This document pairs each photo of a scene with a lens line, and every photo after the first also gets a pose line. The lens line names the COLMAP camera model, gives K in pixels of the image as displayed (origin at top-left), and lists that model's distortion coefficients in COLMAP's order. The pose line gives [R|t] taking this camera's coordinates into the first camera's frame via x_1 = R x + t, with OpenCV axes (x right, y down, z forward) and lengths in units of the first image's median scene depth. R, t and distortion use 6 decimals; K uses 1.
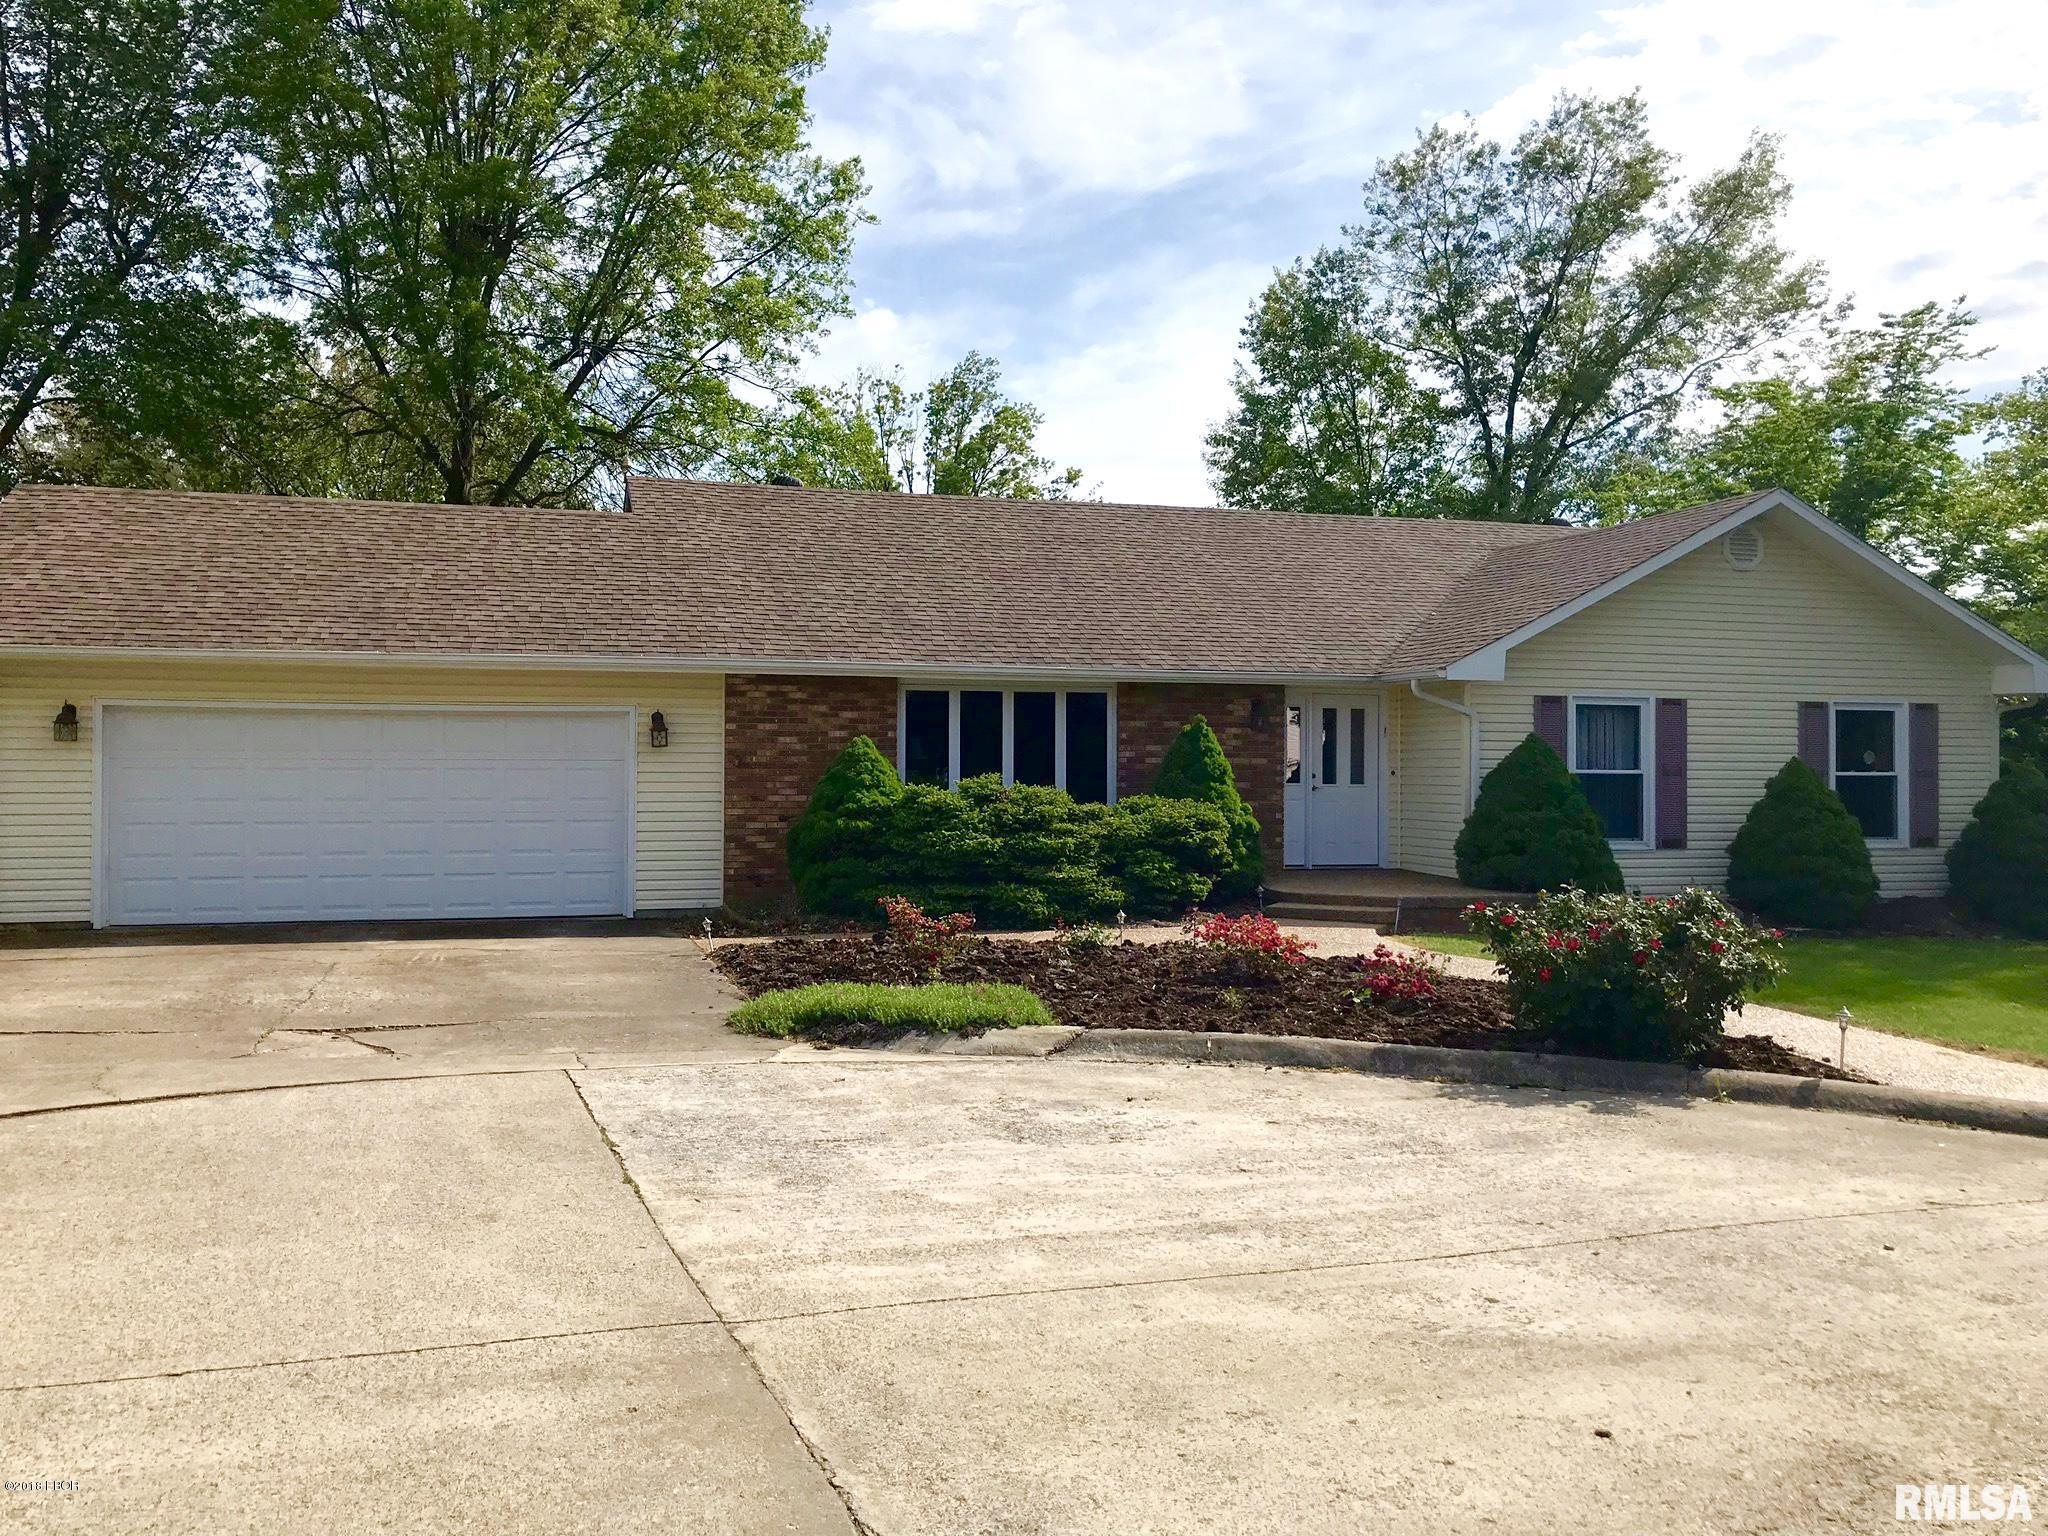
lens RADIAL K [[1704.3, 0, 1024.0], [0, 1704.3, 768.0], [0, 0, 1]] dist [0.040393, -0.074787]
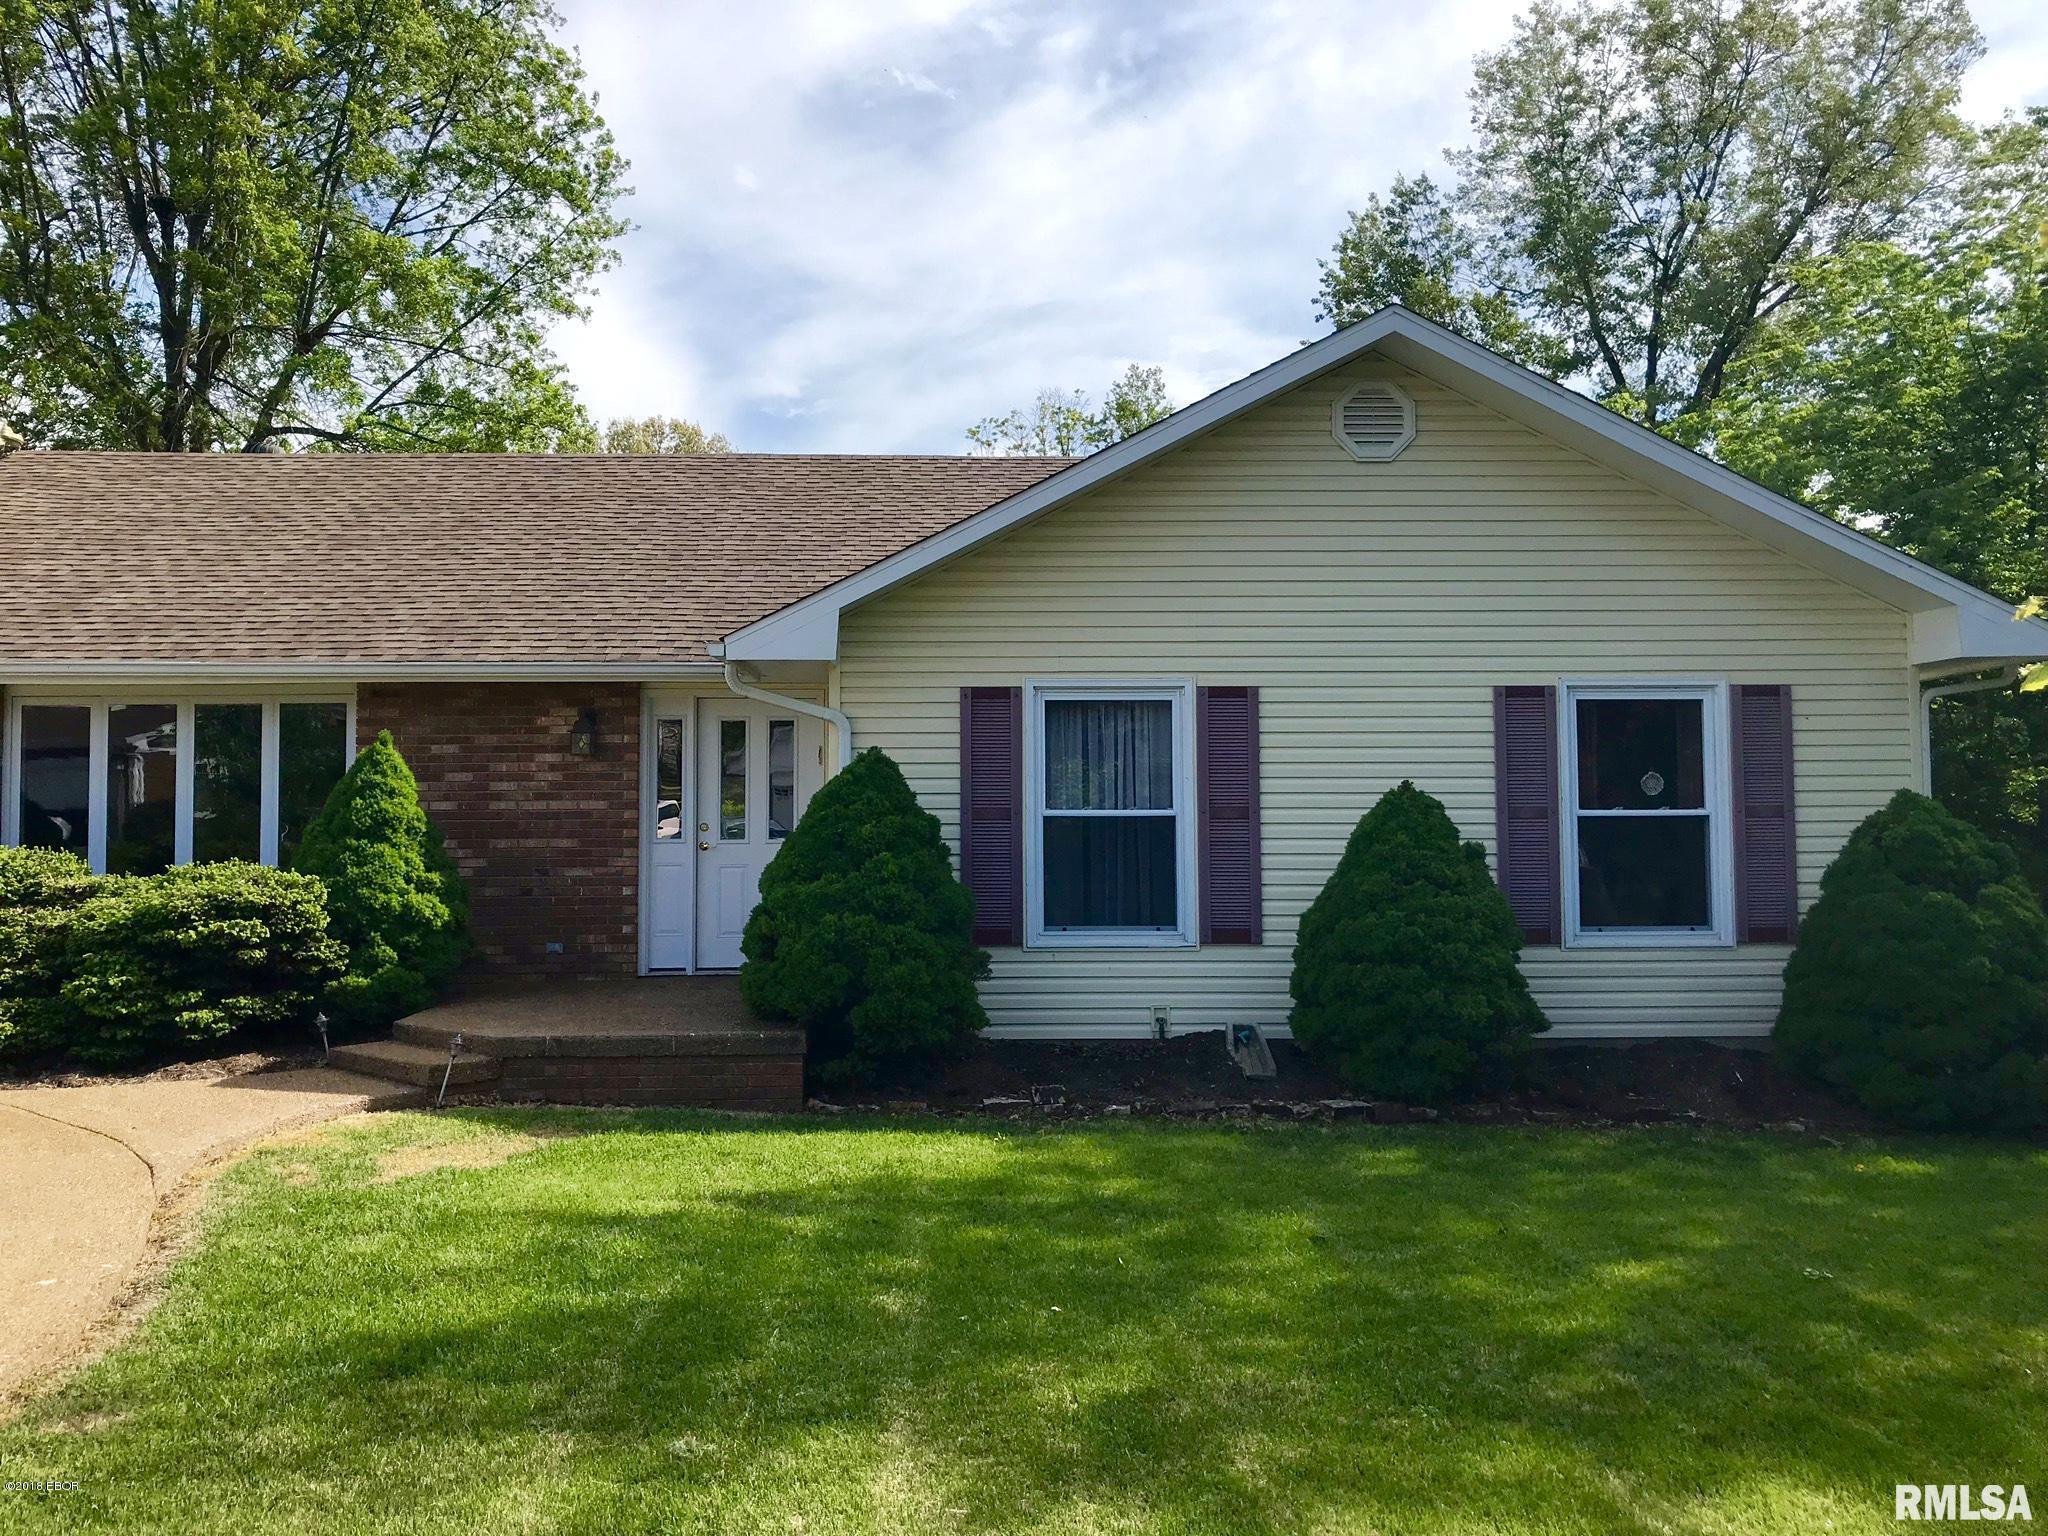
lens RADIAL K [[1618.8, 0, 1134.7], [0, 1618.8, 765.7], [0, 0, 1]] dist [0.037723, -0.006665]
pose [[0.963787, -0.020965, -0.265849, 0.494725], [0.010048, 0.999052, -0.042357, 0.009197], [0.266485, 0.038152, 0.963084, 0.467095]]
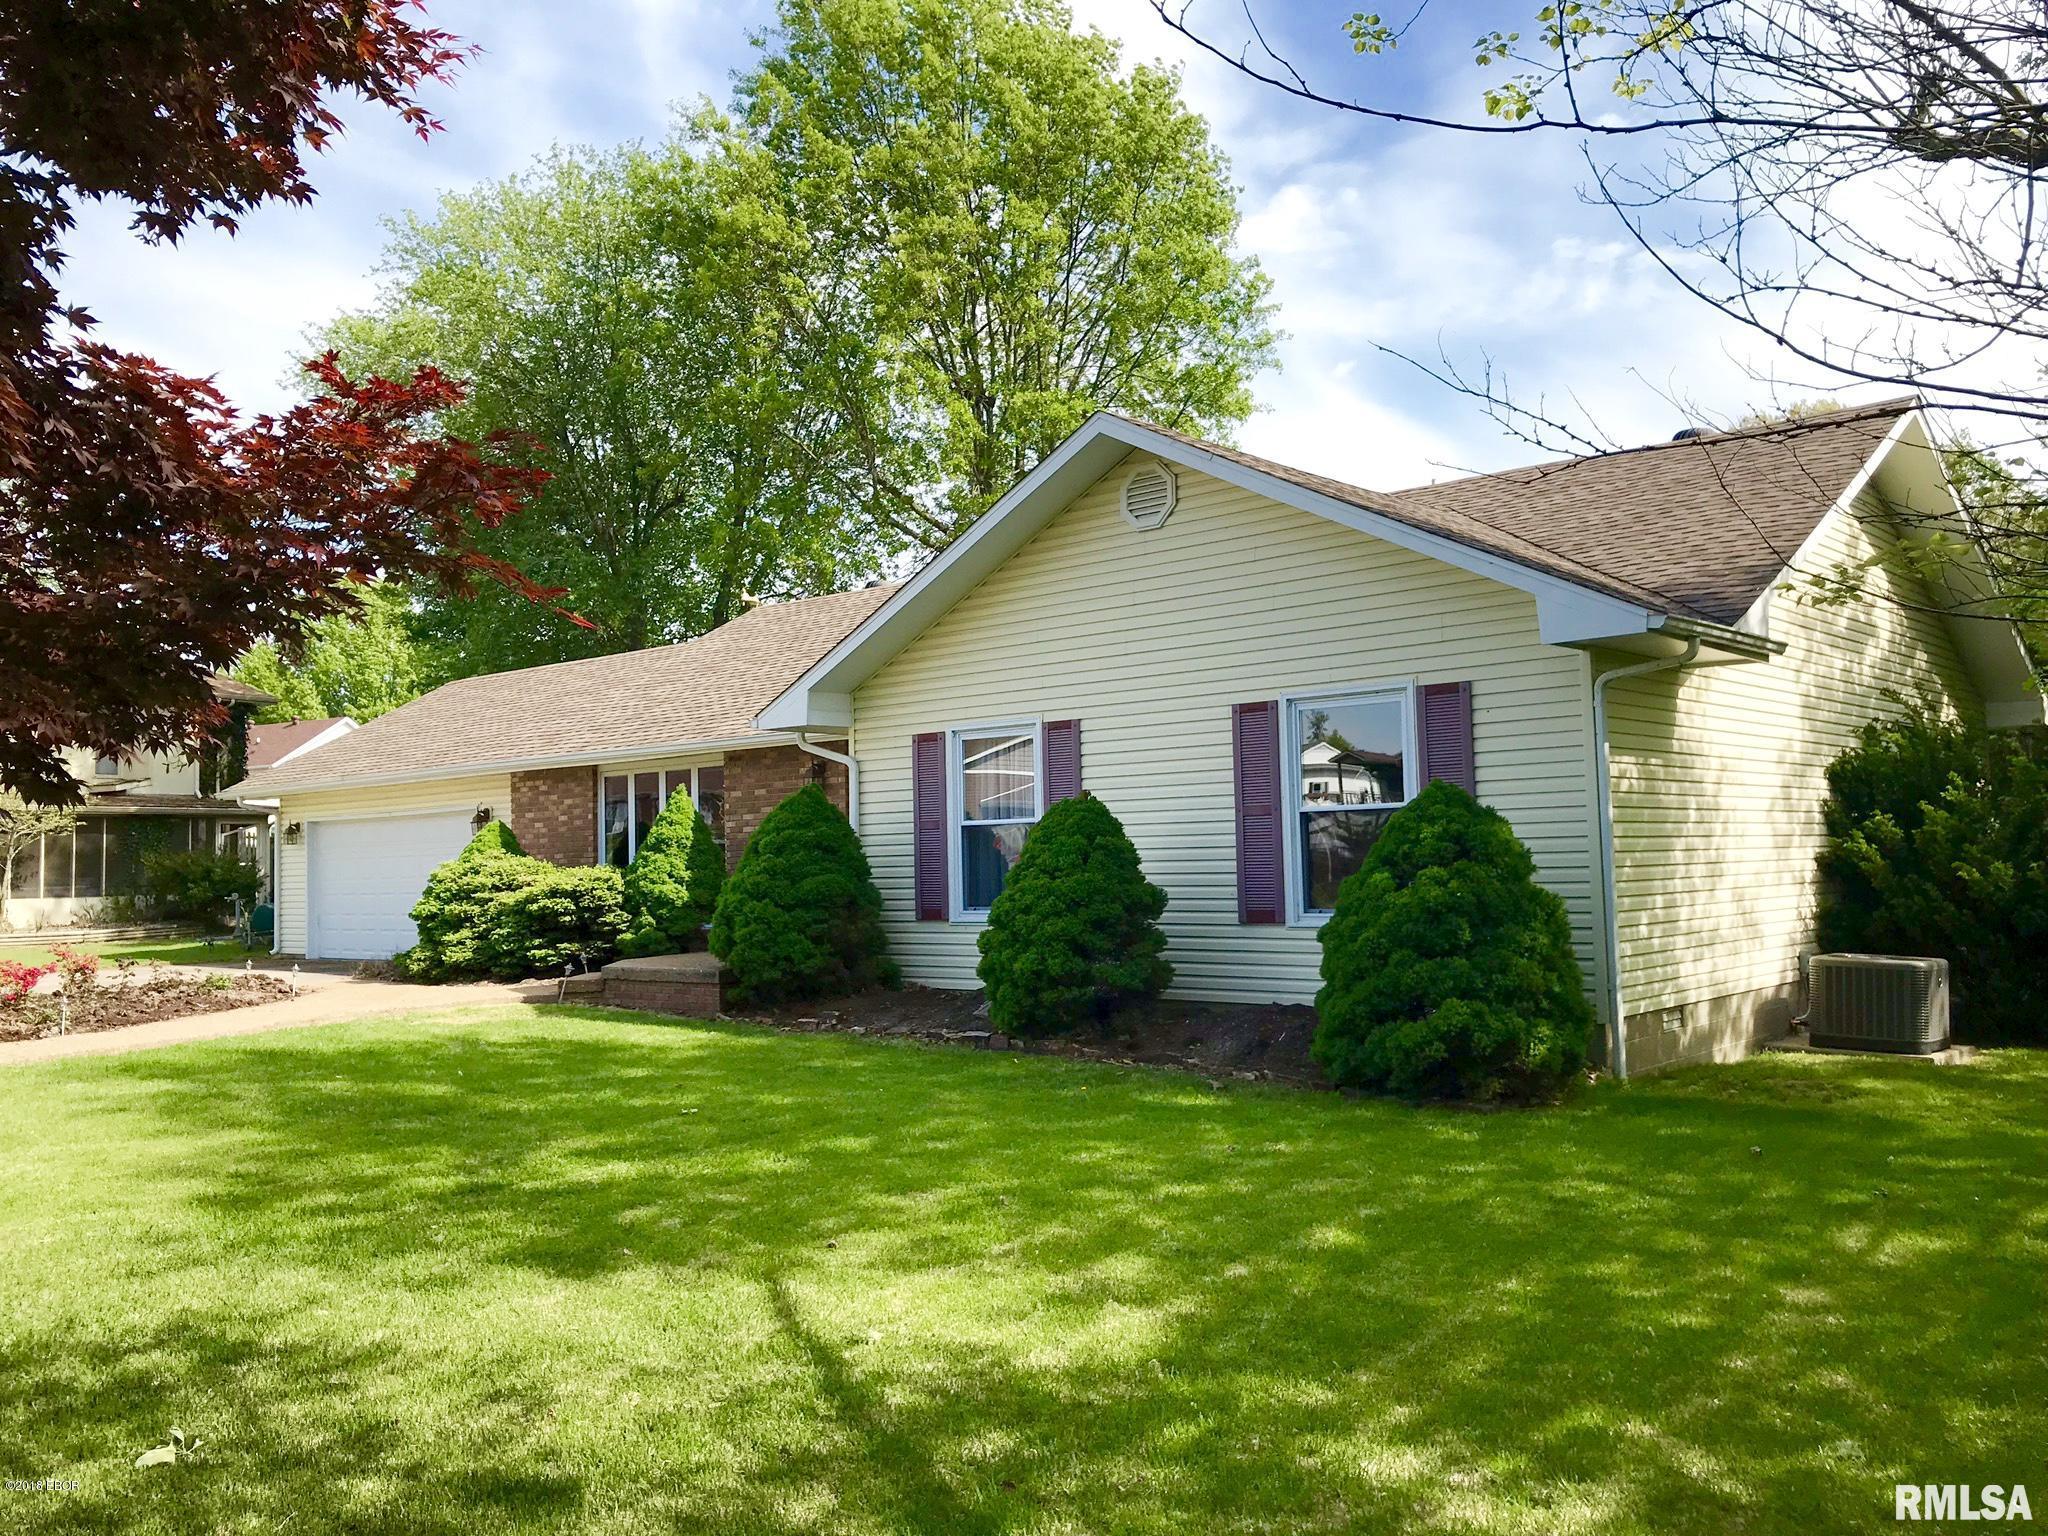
lens RADIAL K [[1704.3, 0, 1024.0], [0, 1704.3, 768.0], [0, 0, 1]] dist [0.040393, -0.074787]
pose [[0.529838, -0.061387, -0.845874, 1.001907], [0.040719, 0.998068, -0.046926, 0.014403], [0.847121, -0.009580, 0.531314, 0.592032]]
